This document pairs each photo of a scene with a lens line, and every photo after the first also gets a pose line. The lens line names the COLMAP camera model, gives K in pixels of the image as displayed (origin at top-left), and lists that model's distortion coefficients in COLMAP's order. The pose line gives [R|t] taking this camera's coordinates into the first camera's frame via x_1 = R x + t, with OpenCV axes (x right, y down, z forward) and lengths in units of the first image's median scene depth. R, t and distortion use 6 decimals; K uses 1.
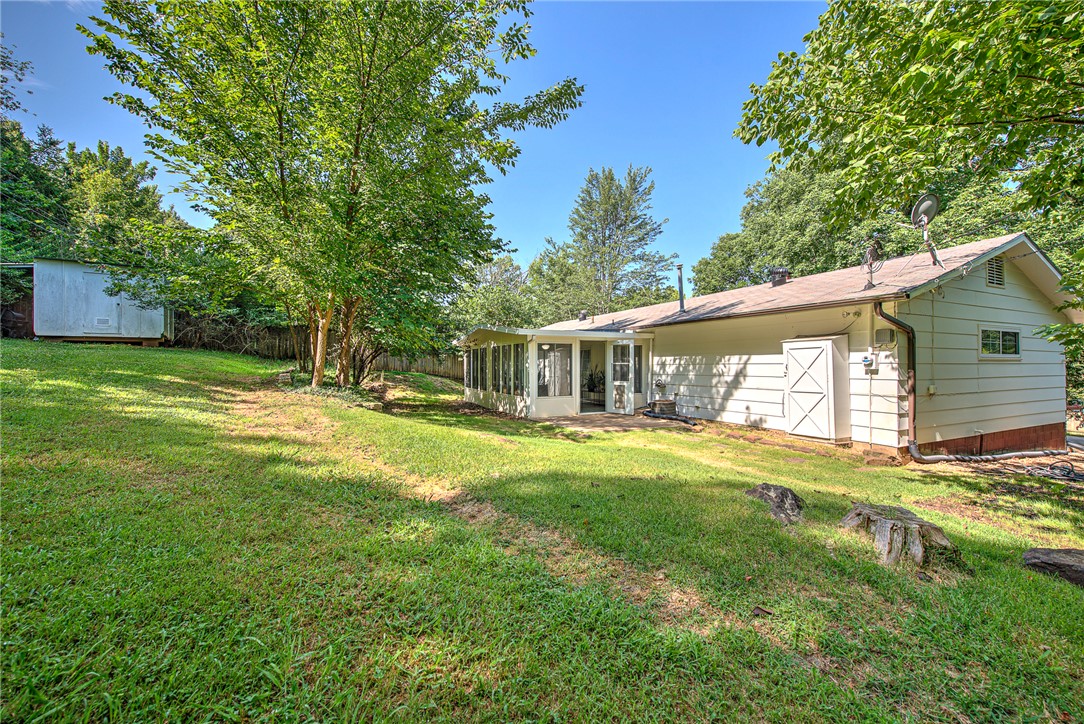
lens RADIAL K [[431.9, 0, 542.8], [0, 431.9, 361.1], [0, 0, 1]] dist [-0.000788, -0.000377]
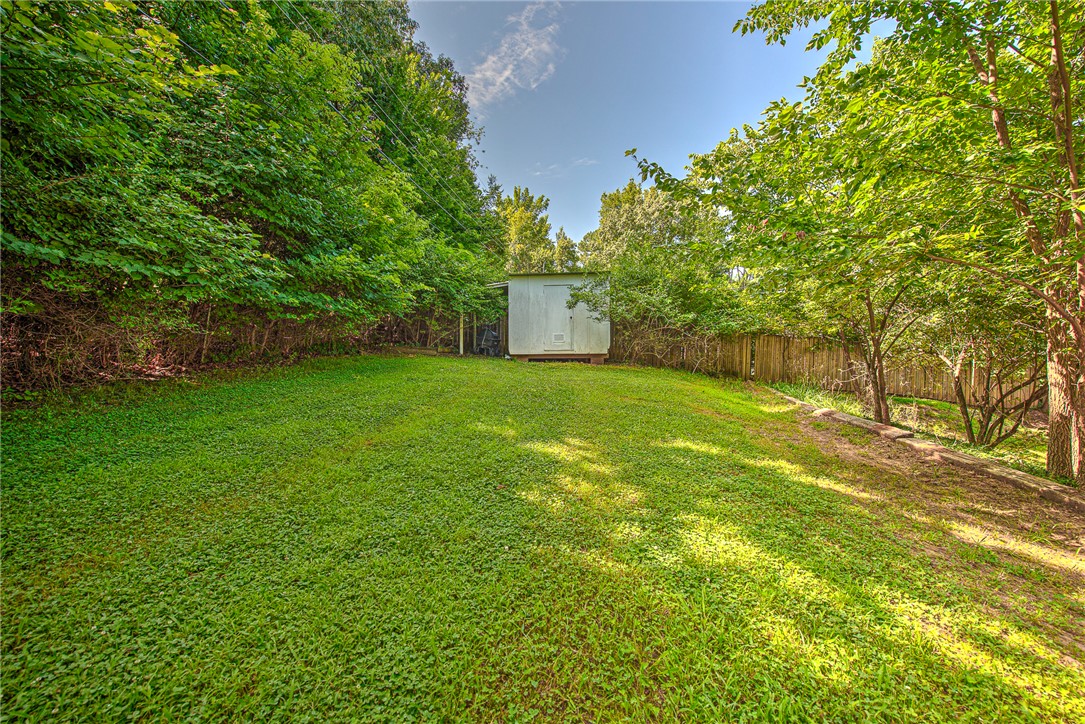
lens RADIAL K [[432.3, 0, 541.4], [0, 432.3, 362.6], [0, 0, 1]] dist [-0.000788, -0.000377]
pose [[0.761512, 0.003768, -0.648140, -0.554056], [0.002500, 0.999959, 0.008751, -0.056866], [0.648146, -0.008284, 0.761471, 0.336614]]
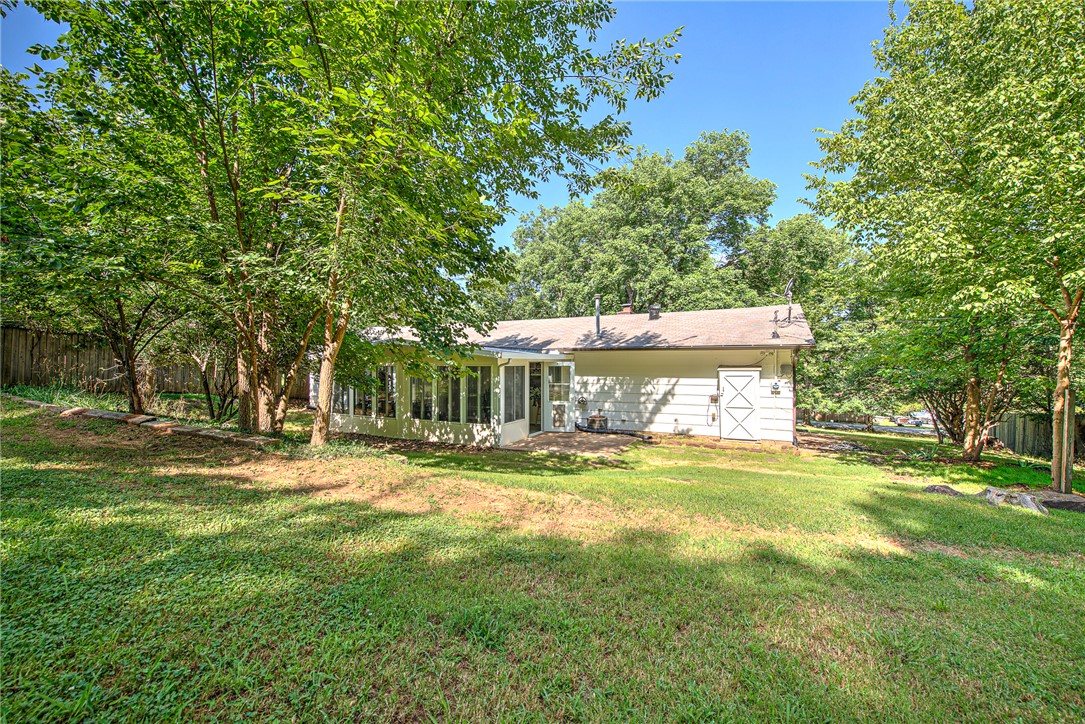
lens RADIAL K [[432.3, 0, 543.9], [0, 432.3, 365.2], [0, 0, 1]] dist [-0.000788, -0.000377]
pose [[0.790358, -0.003328, 0.612636, -0.498153], [-0.003423, 0.999946, 0.009847, -0.051830], [-0.612635, -0.009880, 0.790304, 0.196128]]
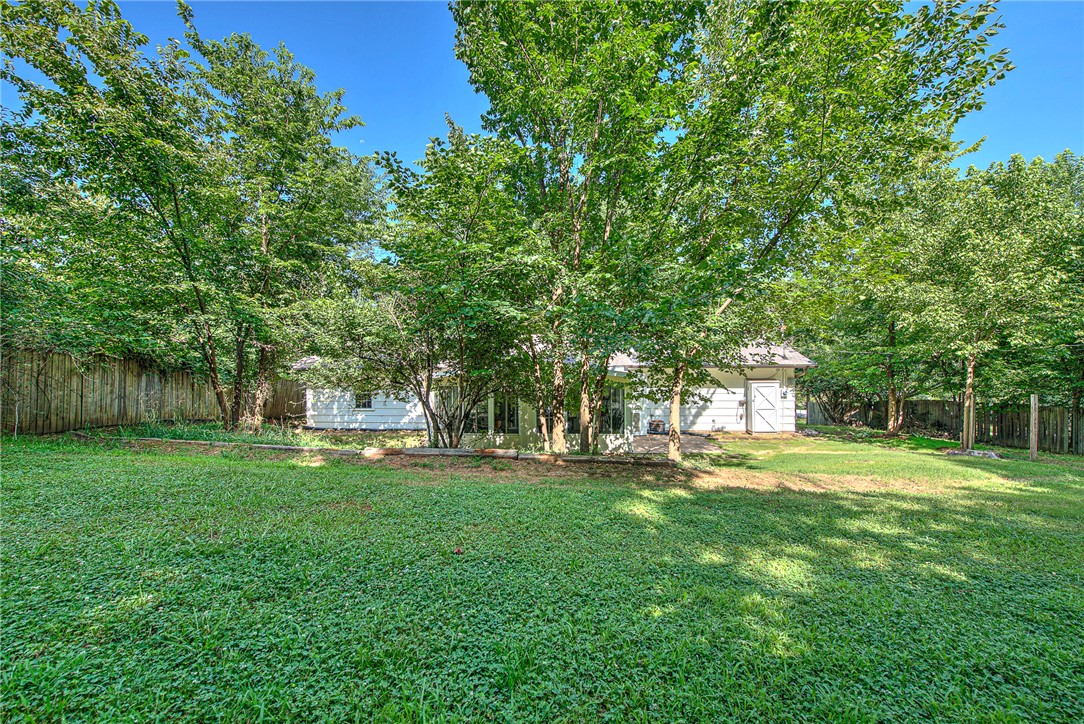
lens RADIAL K [[431.9, 0, 540.0], [0, 431.9, 362.0], [0, 0, 1]] dist [-0.000788, -0.000377]
pose [[0.510619, -0.007472, 0.859774, -1.052433], [0.002619, 0.999971, 0.007135, -0.105875], [-0.859803, -0.001392, 0.510624, 0.600398]]
